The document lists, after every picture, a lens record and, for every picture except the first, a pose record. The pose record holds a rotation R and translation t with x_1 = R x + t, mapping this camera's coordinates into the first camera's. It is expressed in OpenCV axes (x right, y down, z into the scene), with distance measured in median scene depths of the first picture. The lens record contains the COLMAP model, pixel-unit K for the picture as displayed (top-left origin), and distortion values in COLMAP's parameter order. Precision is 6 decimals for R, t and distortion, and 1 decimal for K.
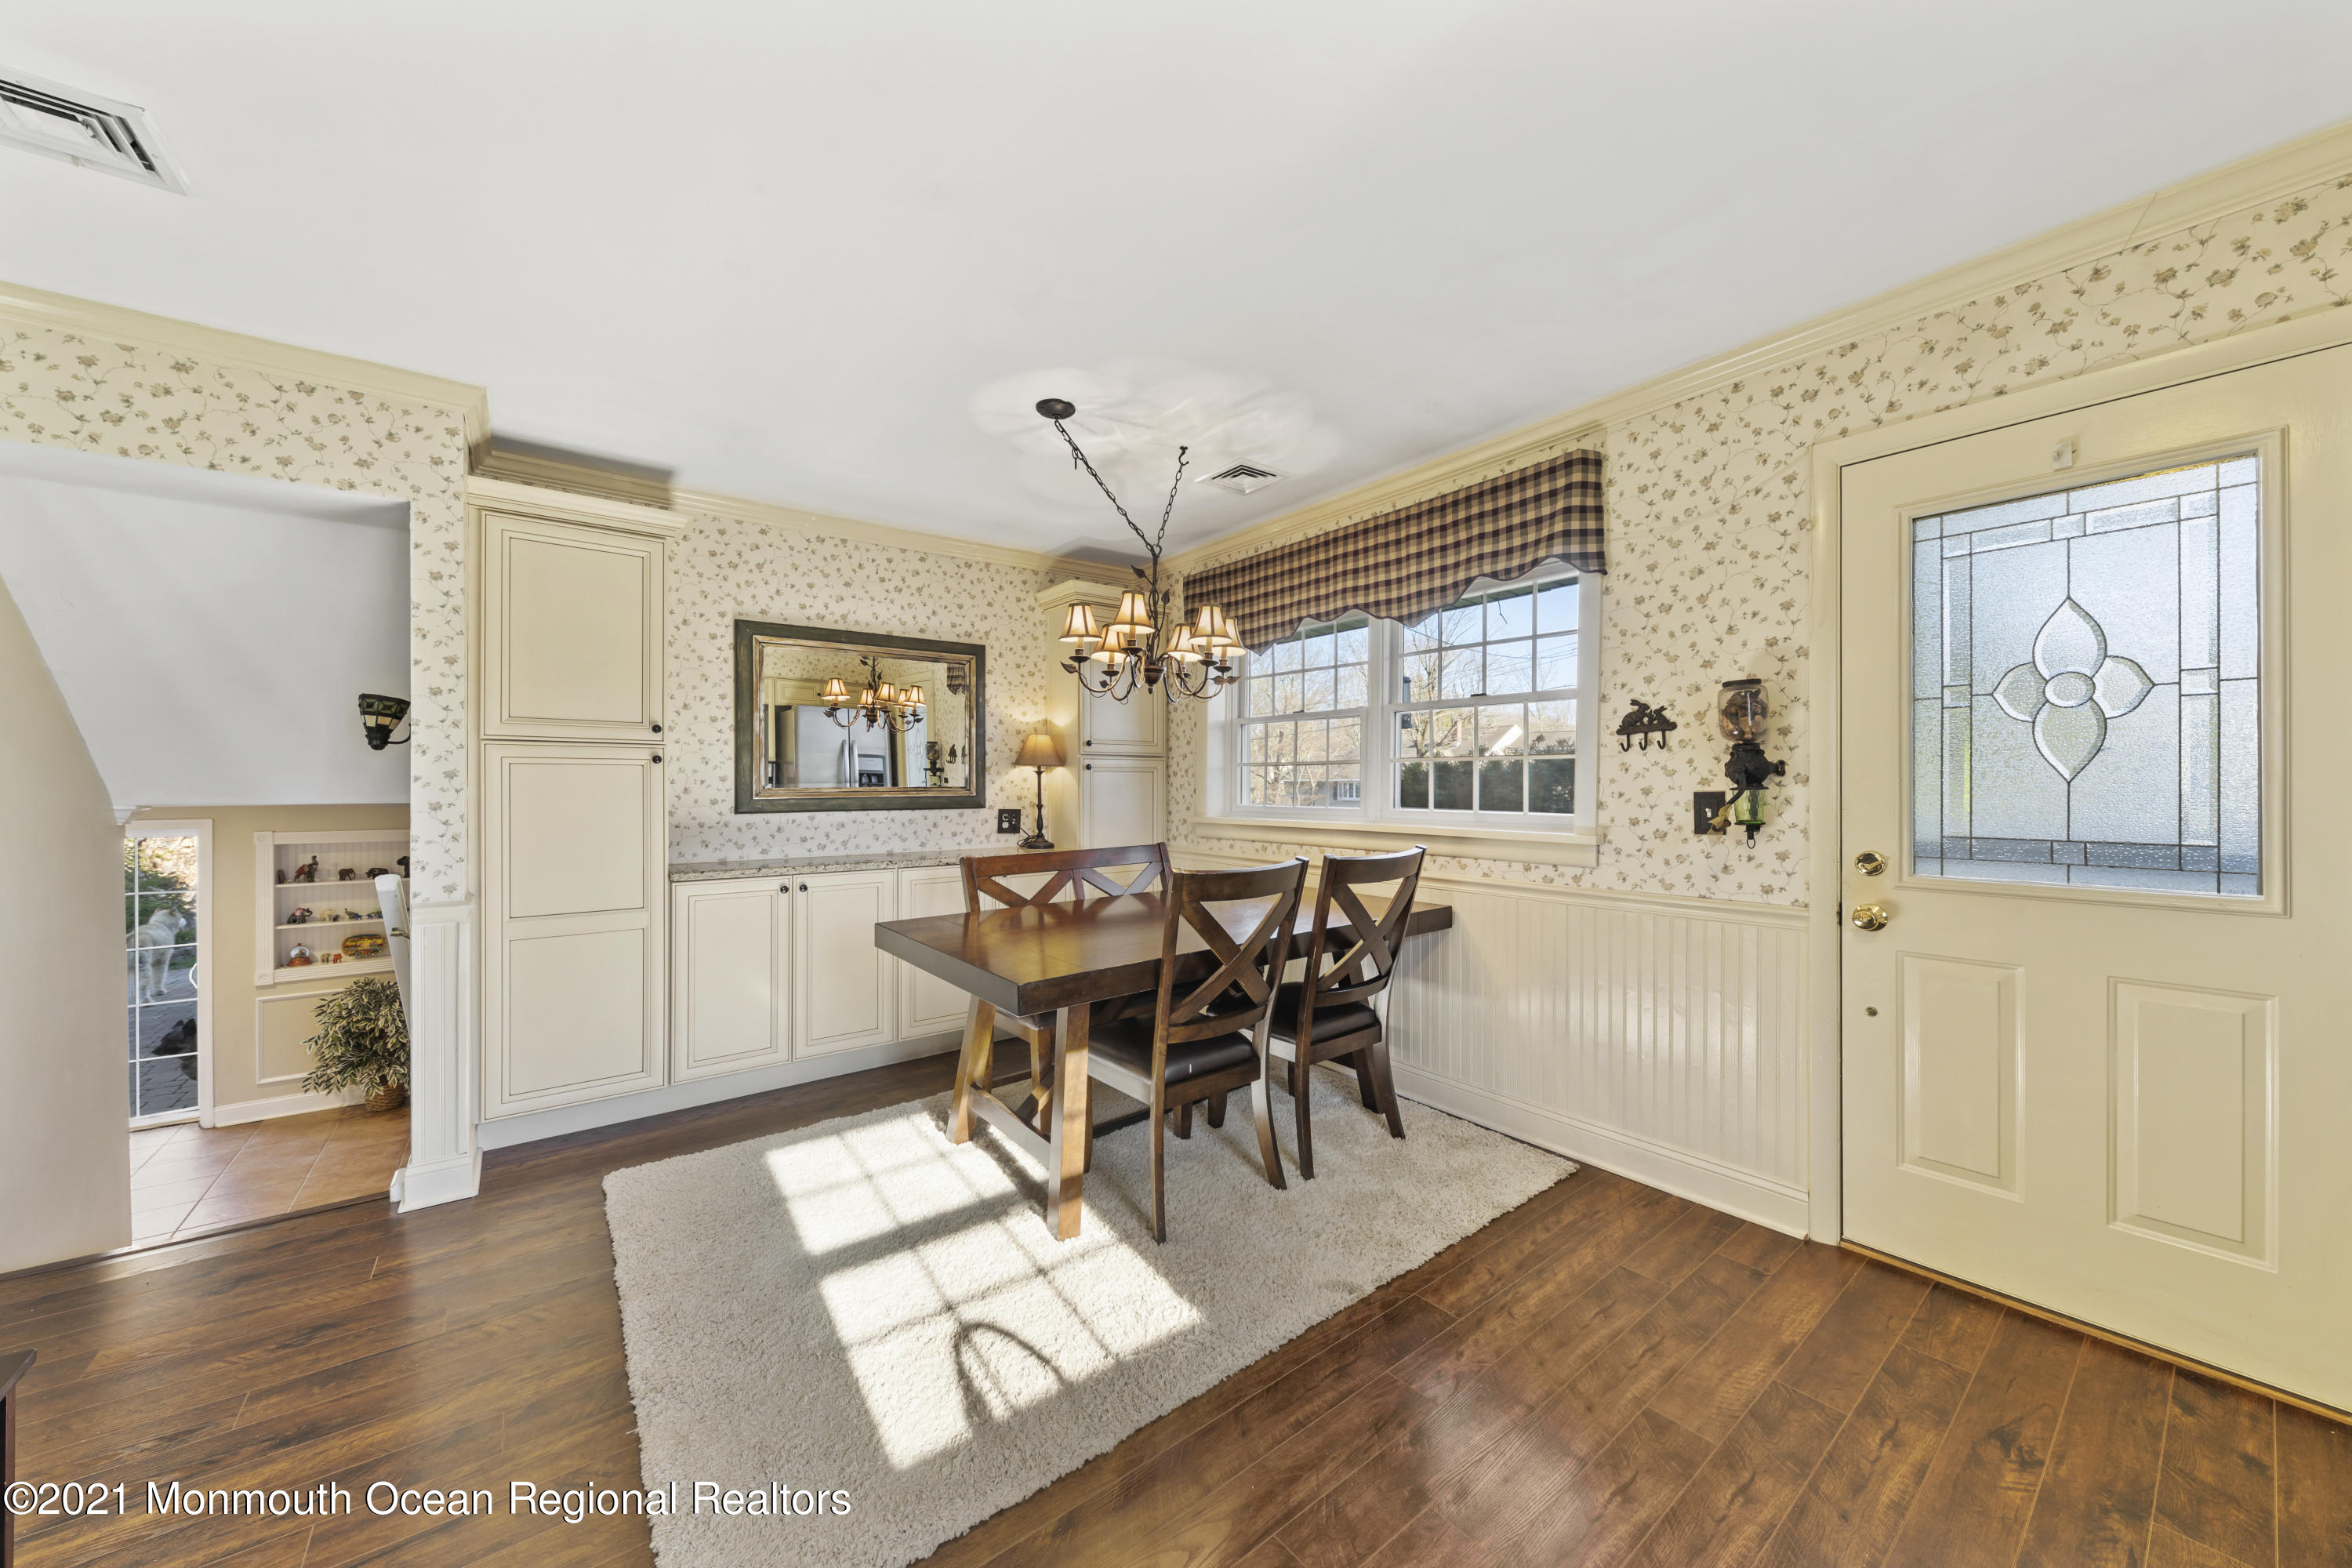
lens RADIAL K [[813.3, 0, 1171.9], [0, 813.3, 783.7], [0, 0, 1]] dist [0.004293, -0.001927]
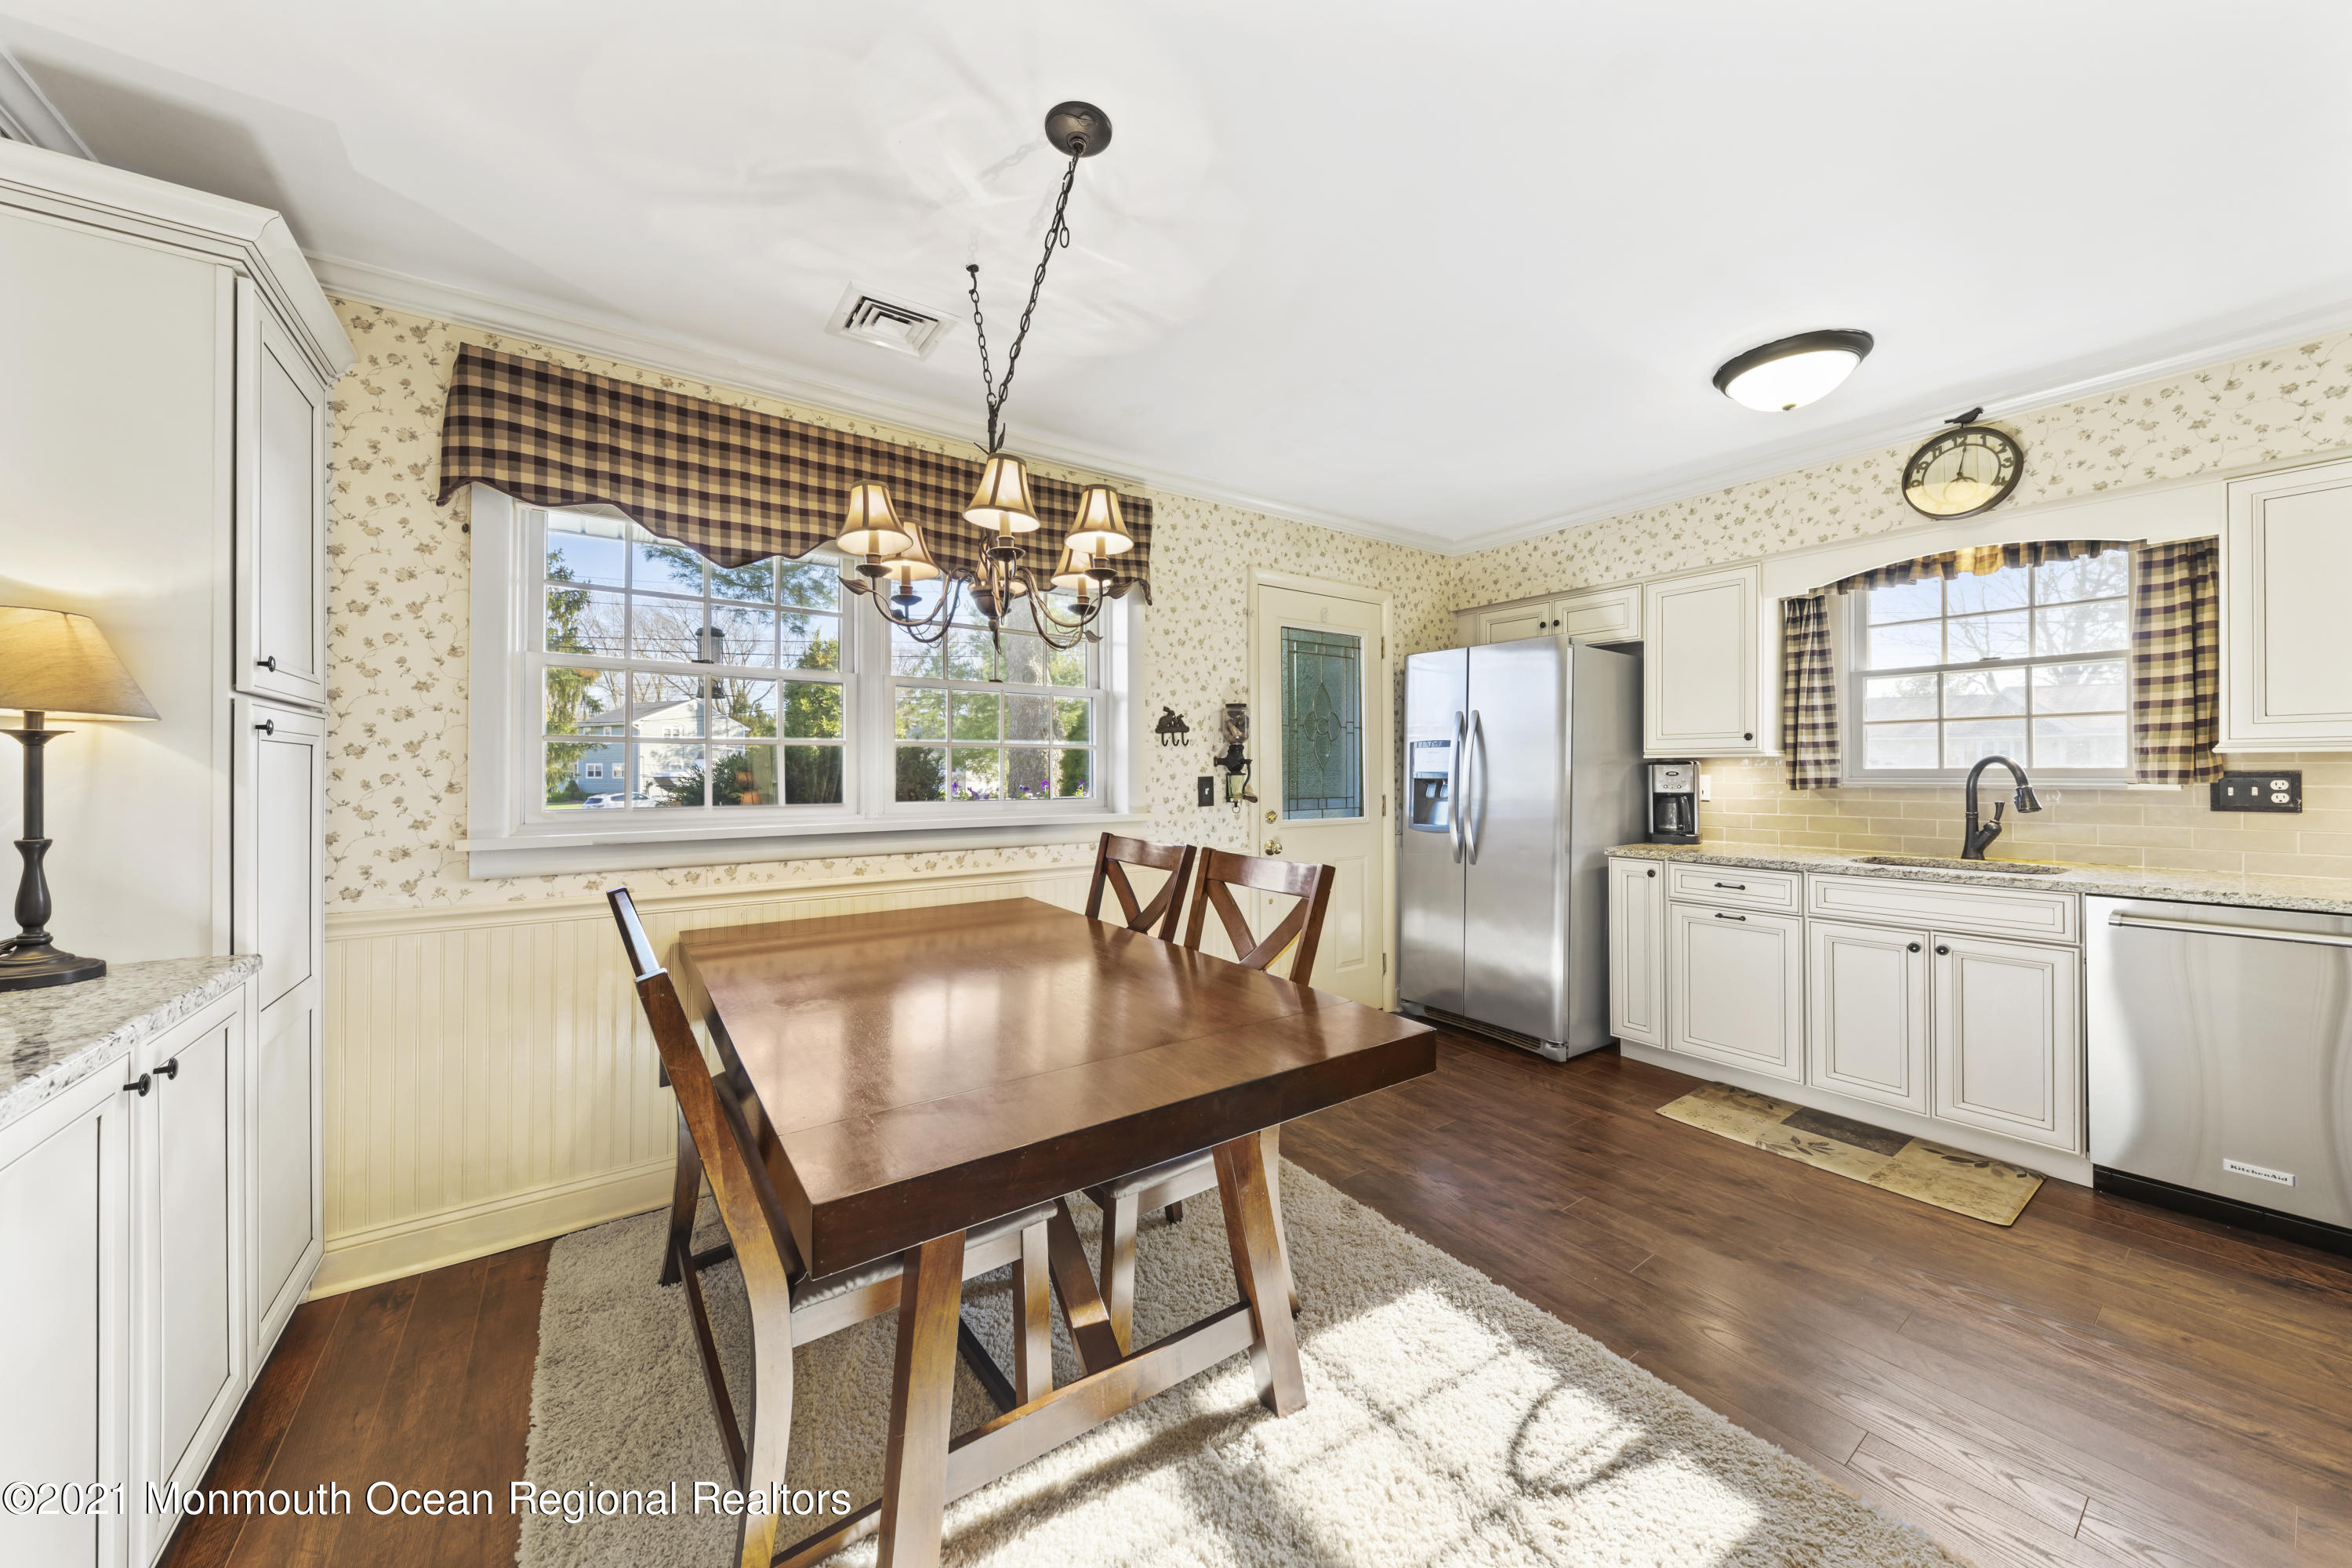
lens RADIAL K [[813.3, 0, 1174.1], [0, 813.3, 769.8], [0, 0, 1]] dist [0.004293, -0.001927]
pose [[0.050247, 0.004065, 0.998729, -0.762558], [0.004403, 0.999981, -0.004292, 0.003690], [-0.998727, 0.004613, 0.050228, 0.953027]]
